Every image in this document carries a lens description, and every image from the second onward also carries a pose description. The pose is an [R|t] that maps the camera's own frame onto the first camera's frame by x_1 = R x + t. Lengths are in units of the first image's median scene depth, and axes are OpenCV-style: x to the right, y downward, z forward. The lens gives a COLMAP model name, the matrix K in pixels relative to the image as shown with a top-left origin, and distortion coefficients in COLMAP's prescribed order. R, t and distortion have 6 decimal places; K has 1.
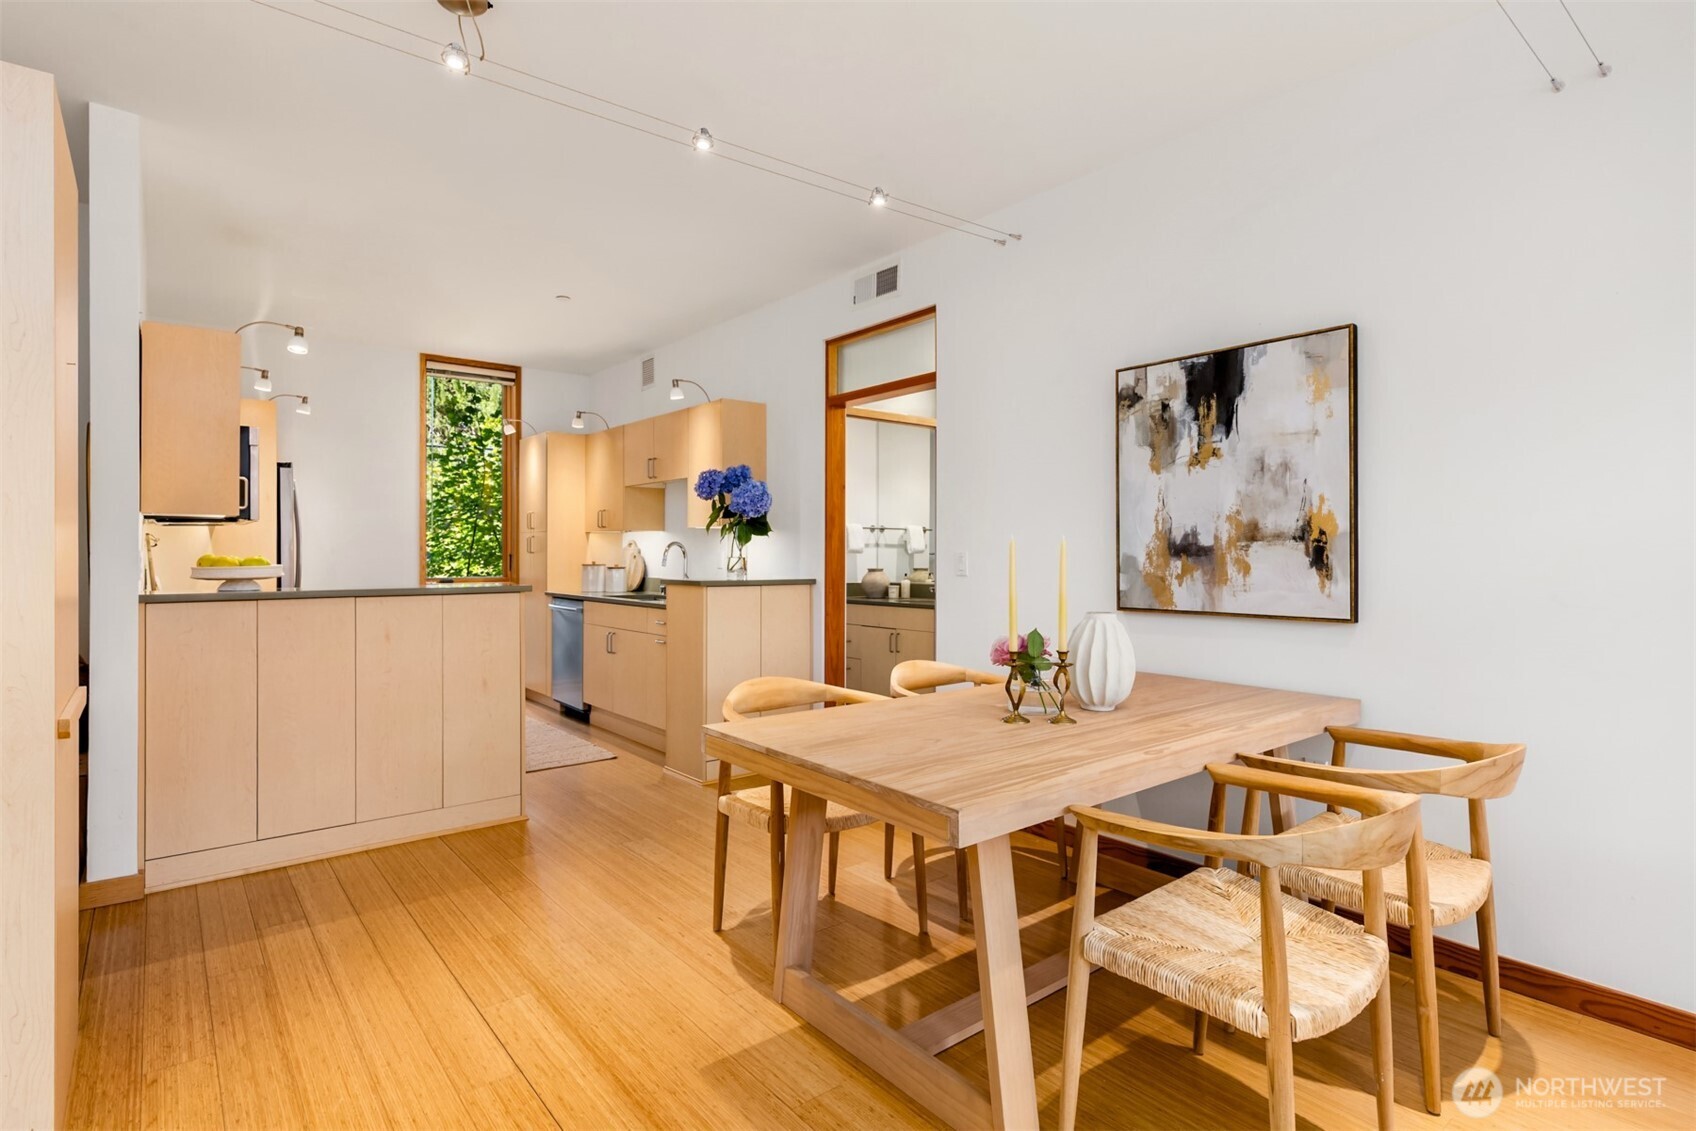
lens RADIAL K [[832.9, 0, 832.1], [0, 832.9, 554.2], [0, 0, 1]] dist [0.001305, 0.000105]
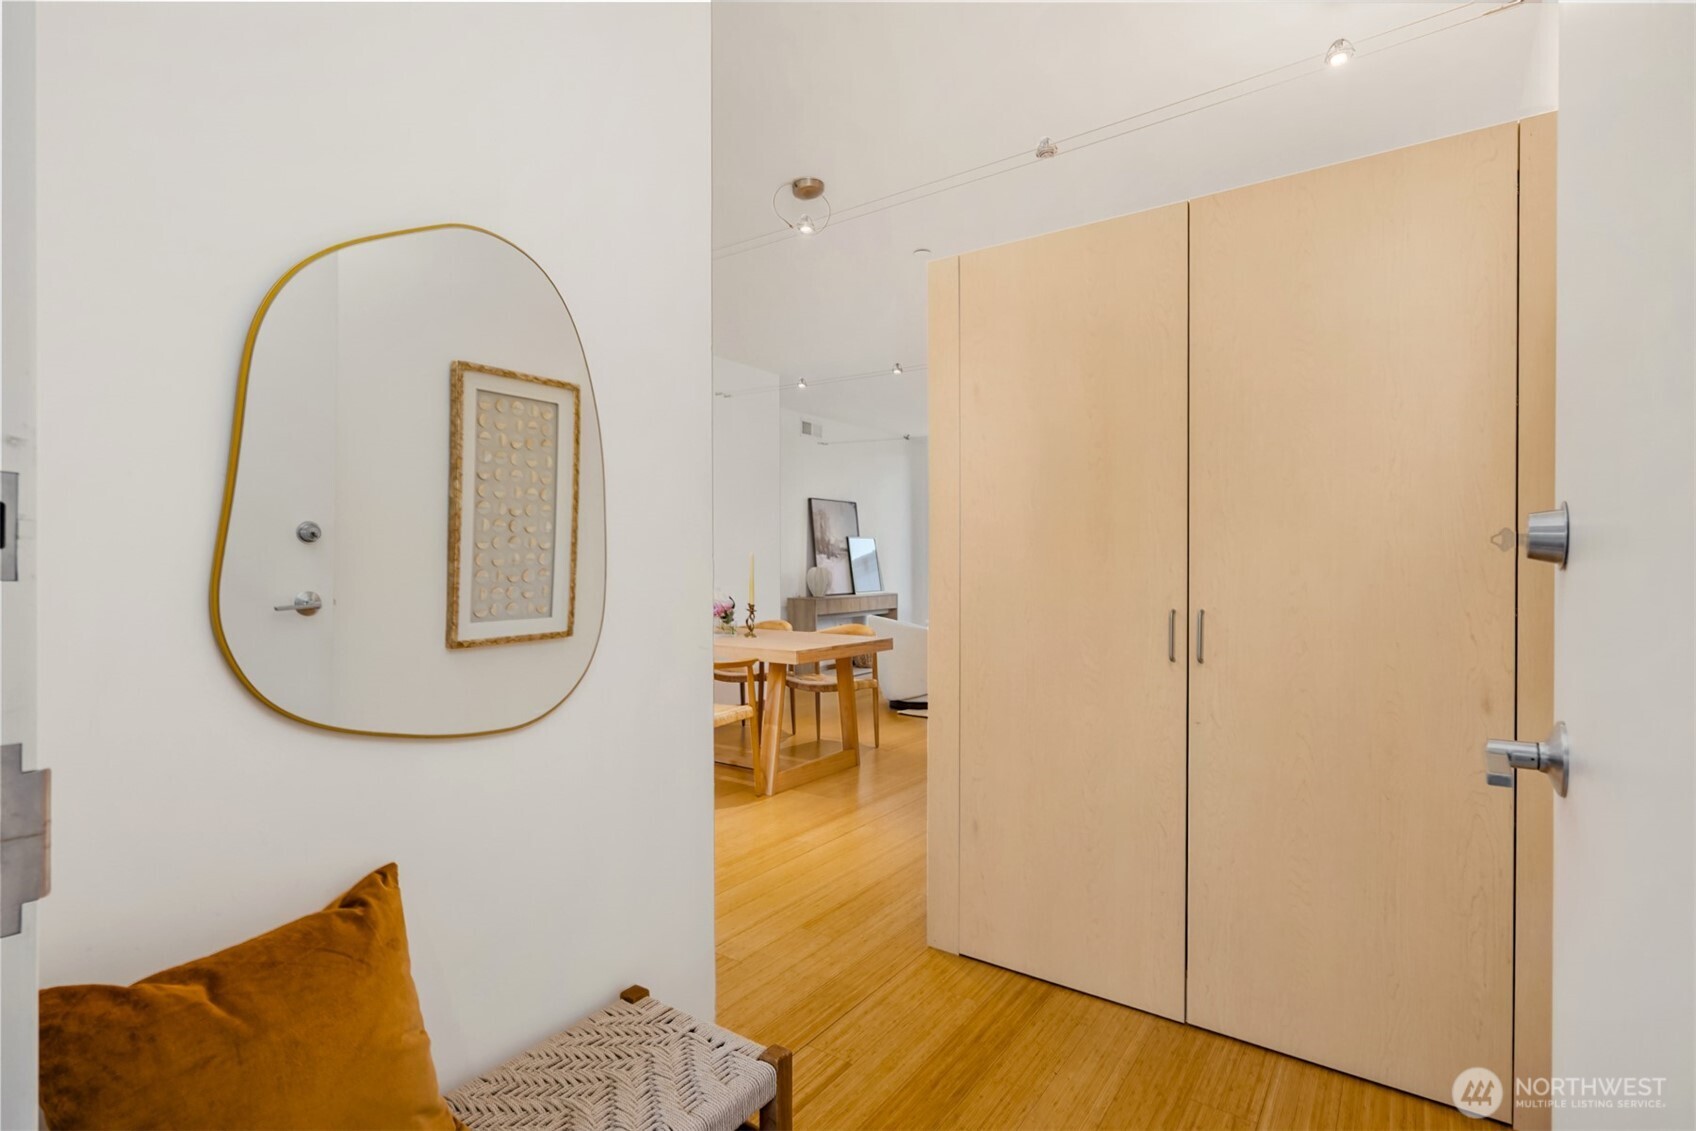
lens RADIAL K [[797.9, 0, 834.2], [0, 797.9, 567.7], [0, 0, 1]] dist [-0.000103, 0.000092]
pose [[-0.256254, -0.007354, 0.966582, -1.344013], [0.000877, 0.999969, 0.007841, 0.004980], [-0.966609, 0.002857, -0.256239, 0.964233]]
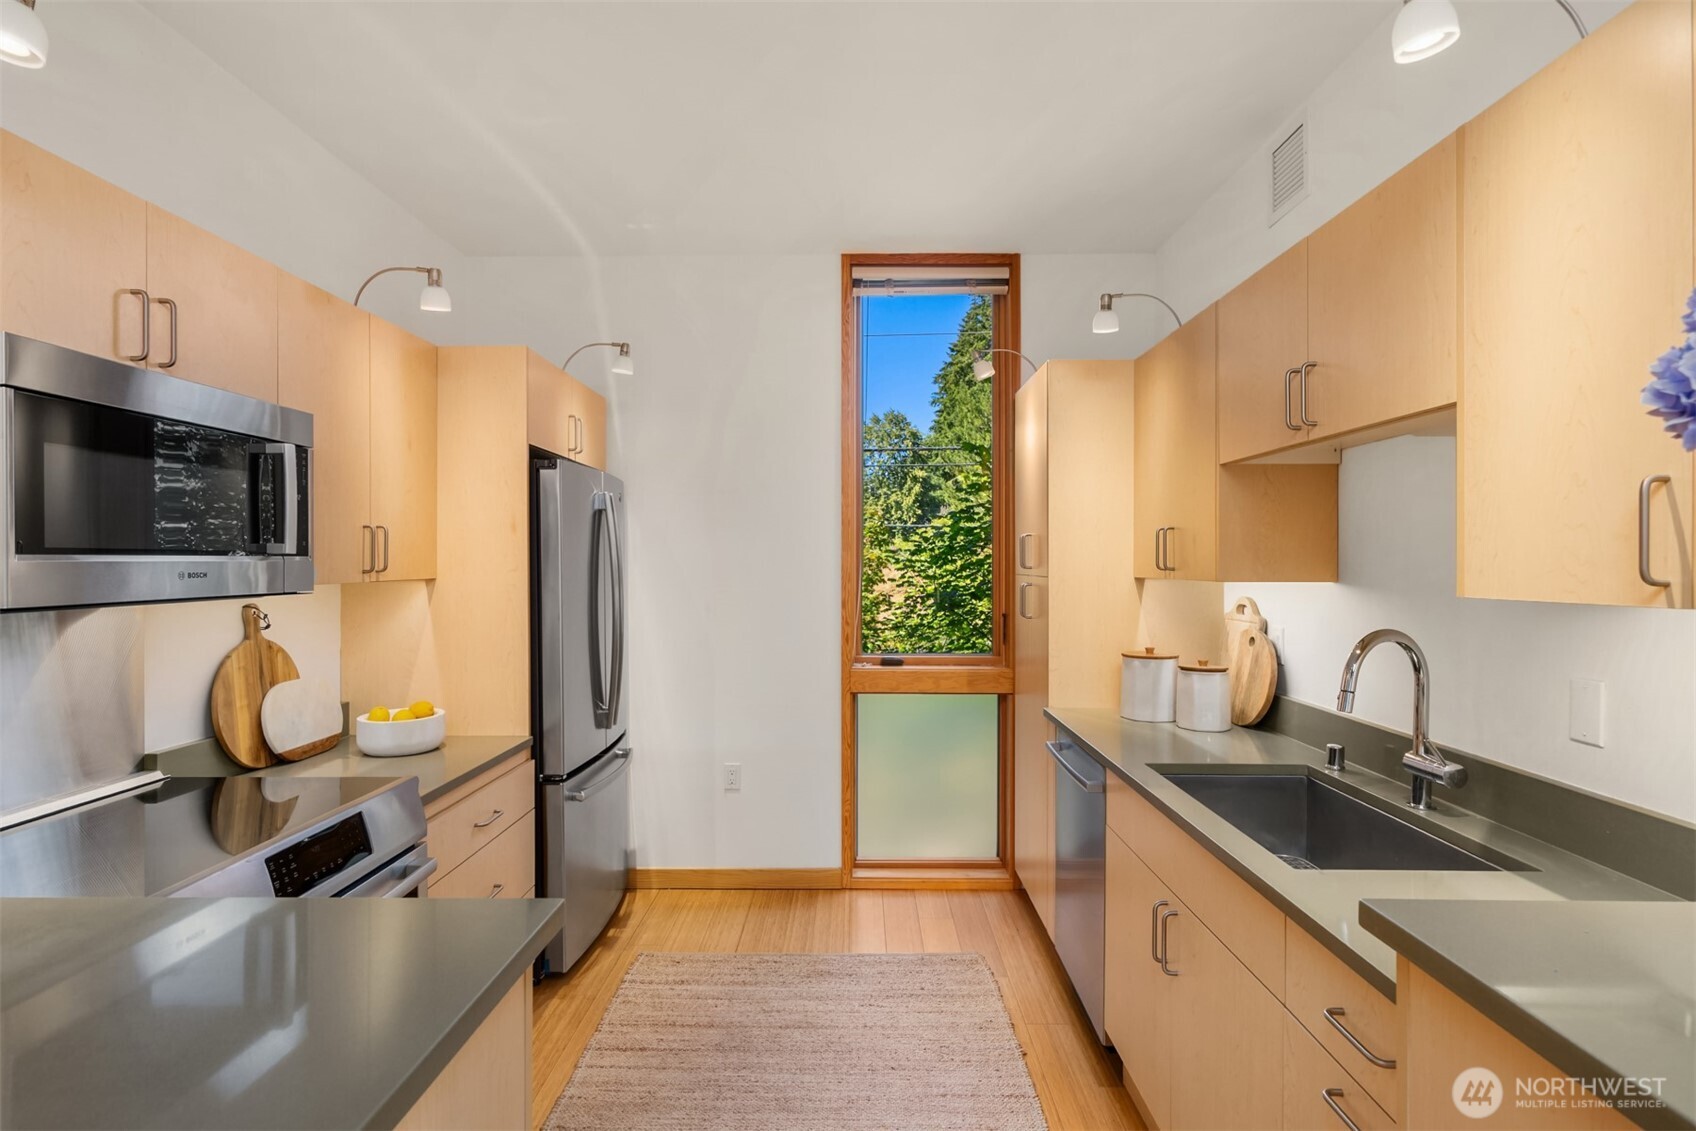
lens RADIAL K [[865.1, 0, 848.0], [0, 865.1, 565.5], [0, 0, 1]] dist [0.001159, 0.000470]
pose [[0.772148, 0.001099, -0.635441, -0.259405], [0.000292, 0.999998, 0.002085, -0.072770], [0.635442, -0.001796, 0.772146, 1.177278]]
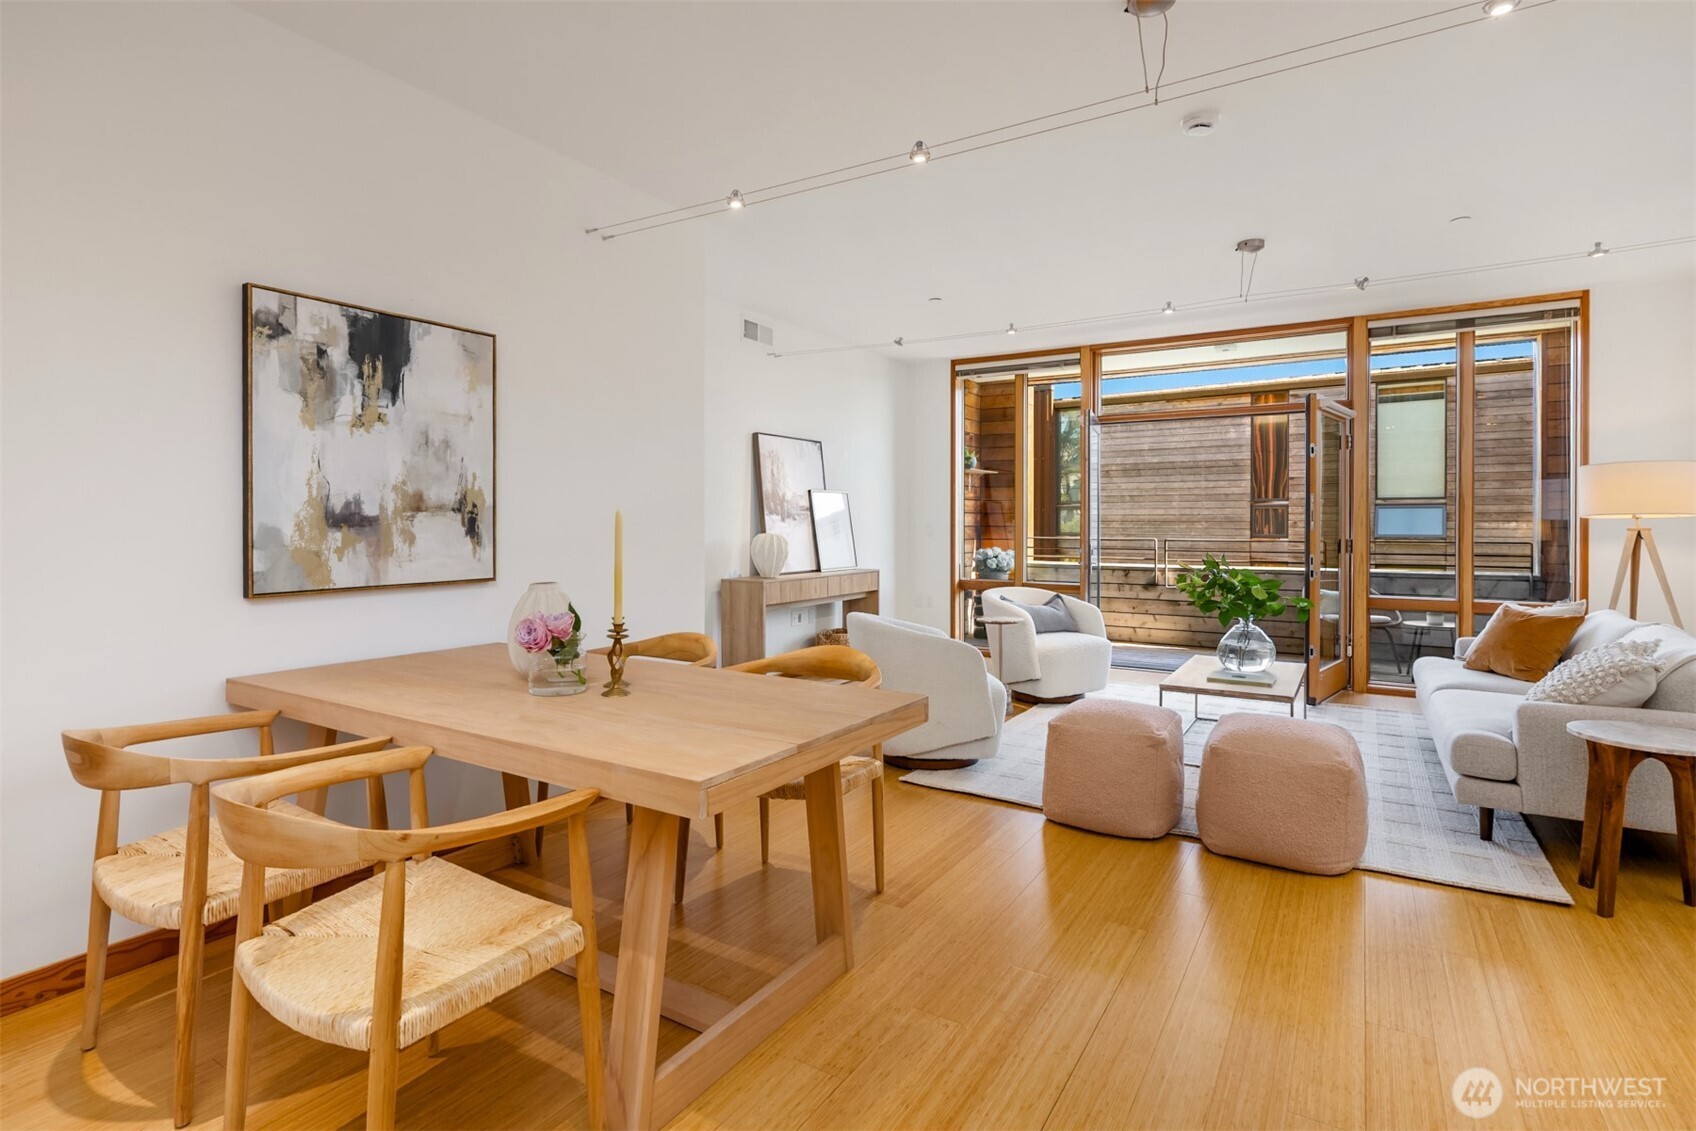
lens RADIAL K [[830.9, 0, 841.1], [0, 830.9, 530.2], [0, 0, 1]] dist [-0.000636, 0.000374]
pose [[-0.317695, -0.008451, 0.948155, -0.584875], [0.000924, 0.999957, 0.009222, -0.001854], [-0.948193, 0.003806, -0.317673, 0.771652]]
